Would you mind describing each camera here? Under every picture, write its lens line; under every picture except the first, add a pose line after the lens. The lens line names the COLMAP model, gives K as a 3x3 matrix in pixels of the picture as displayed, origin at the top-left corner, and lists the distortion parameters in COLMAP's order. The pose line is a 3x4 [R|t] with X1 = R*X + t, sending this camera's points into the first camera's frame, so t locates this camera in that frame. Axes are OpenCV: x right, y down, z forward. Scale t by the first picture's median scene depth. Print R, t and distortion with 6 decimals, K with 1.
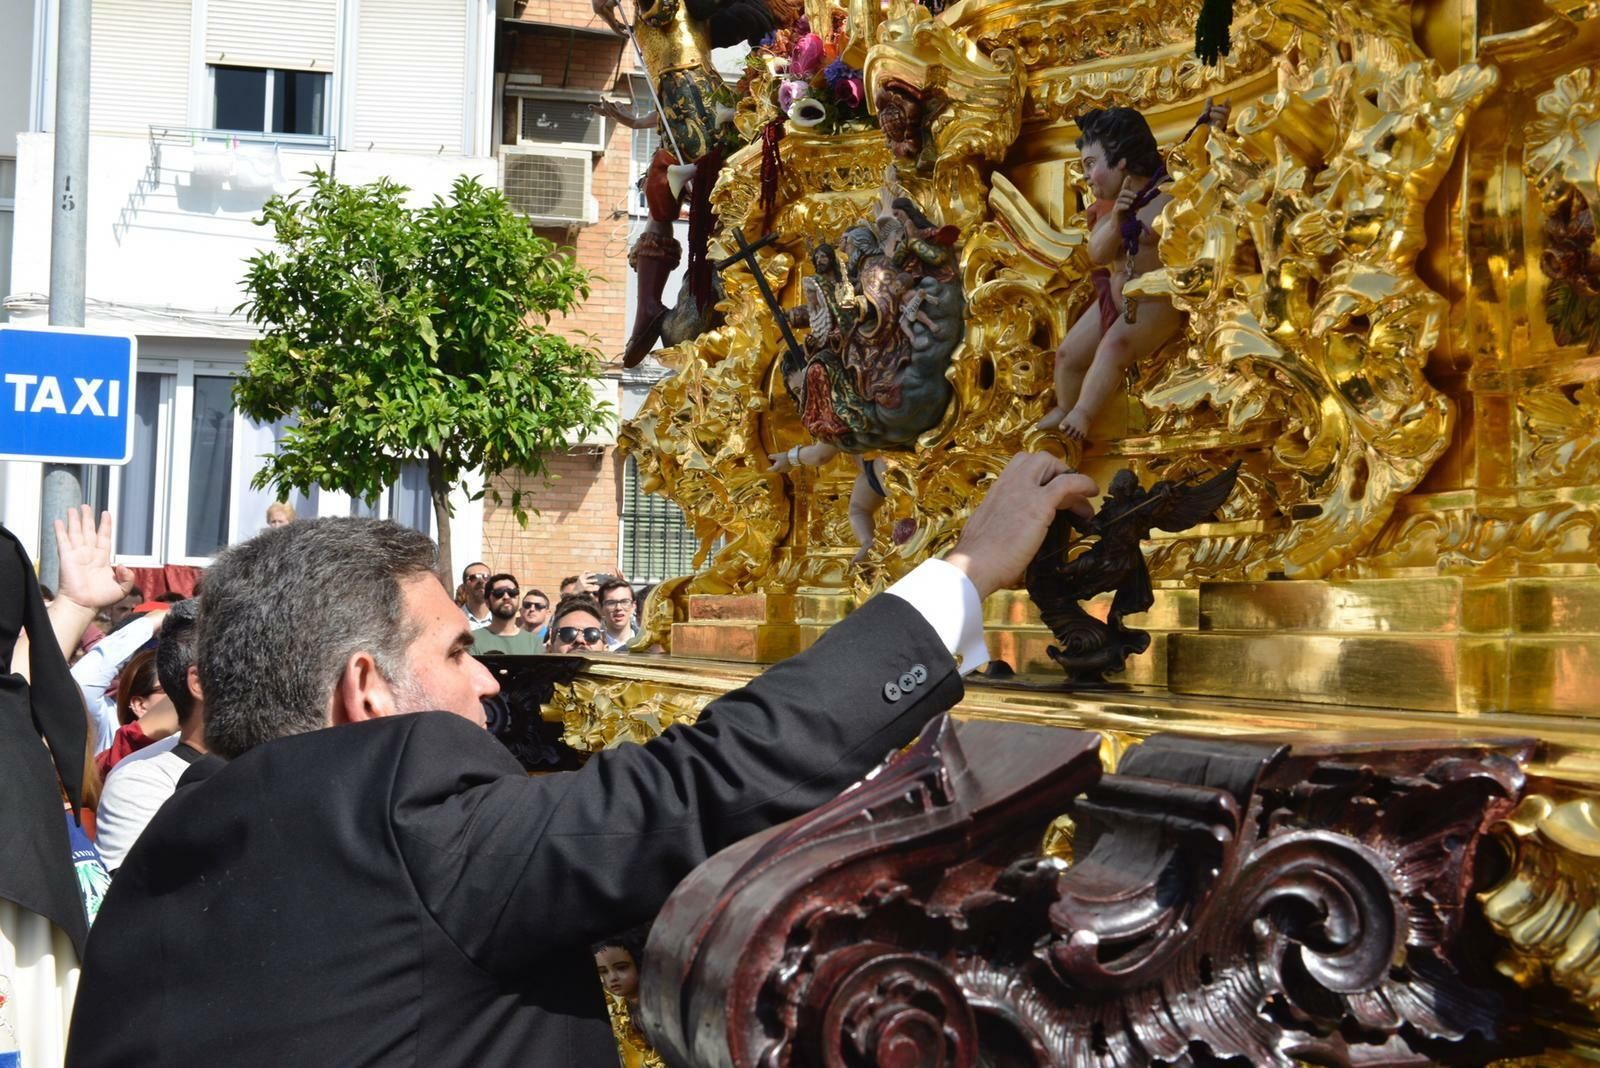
lens RADIAL K [[2988.8, 0, 1005.6], [0, 2988.8, 533.8], [0, 0, 1]] dist [0.625669, -3.851804]
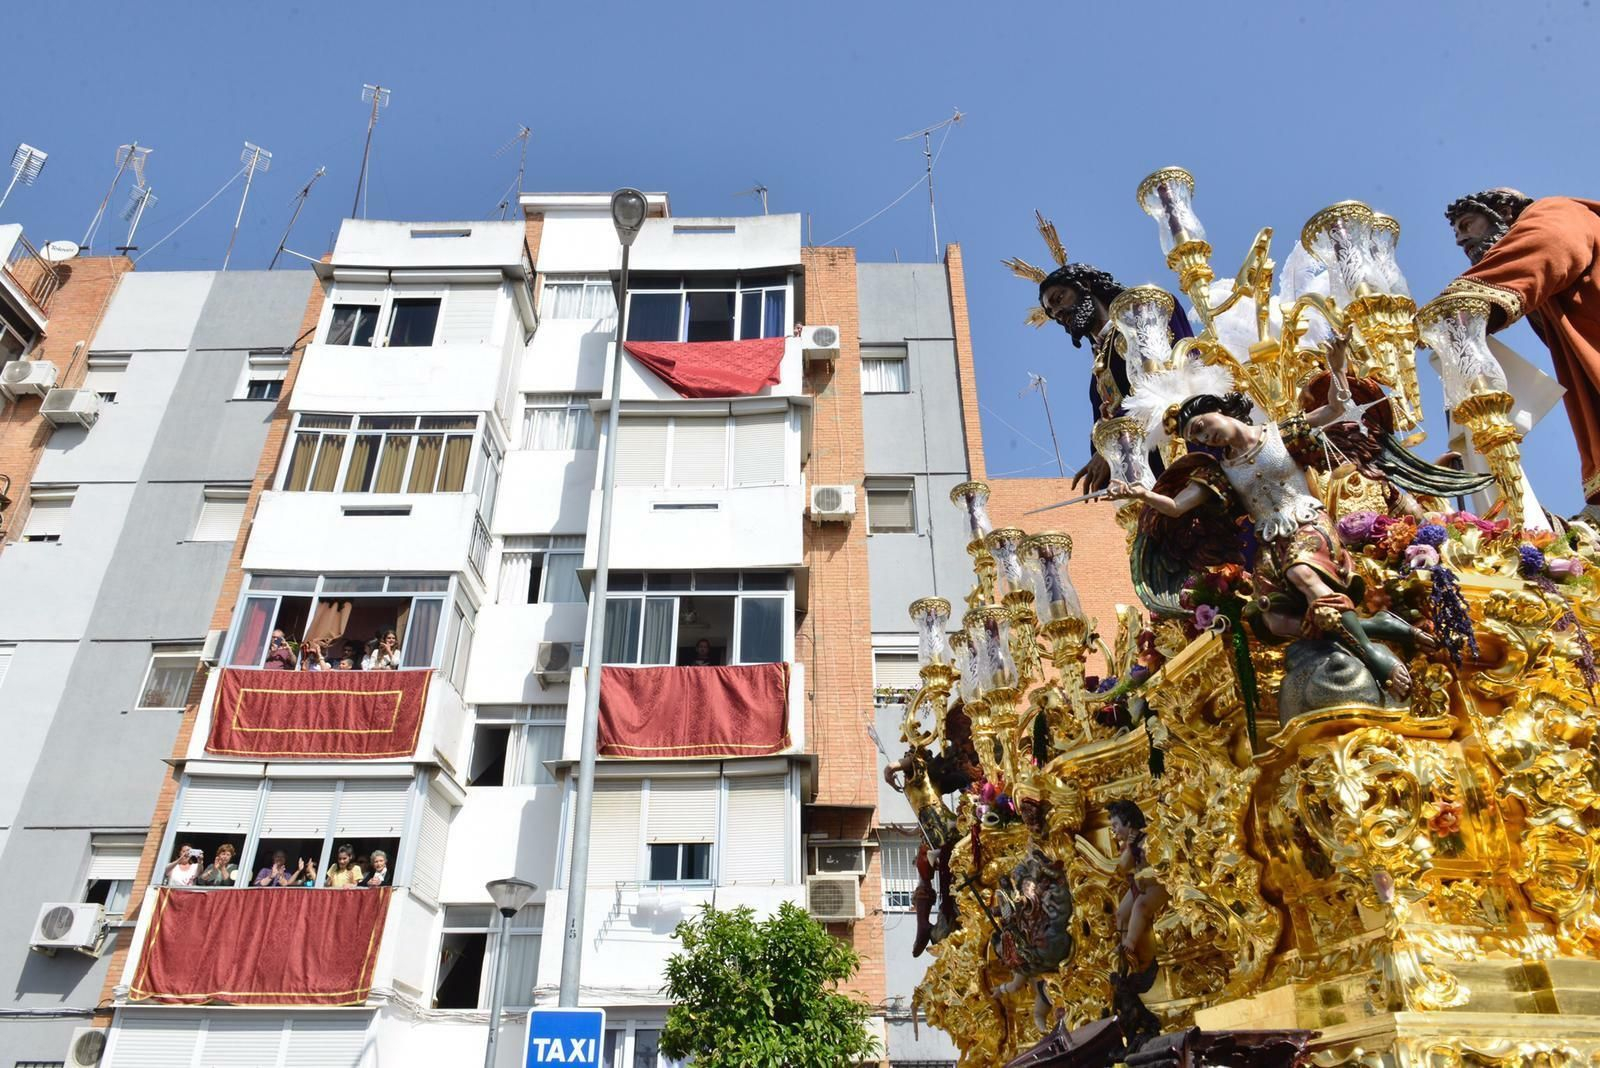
lens RADIAL K [[1090.3, 0, 797.2], [0, 1090.3, 520.5], [0, 0, 1]] dist [-0.007997, 0.003091]
pose [[0.968569, -0.139006, -0.206279, -0.006984], [0.047604, 0.917540, -0.394784, -0.031135], [0.244147, 0.372555, 0.895318, 0.167616]]
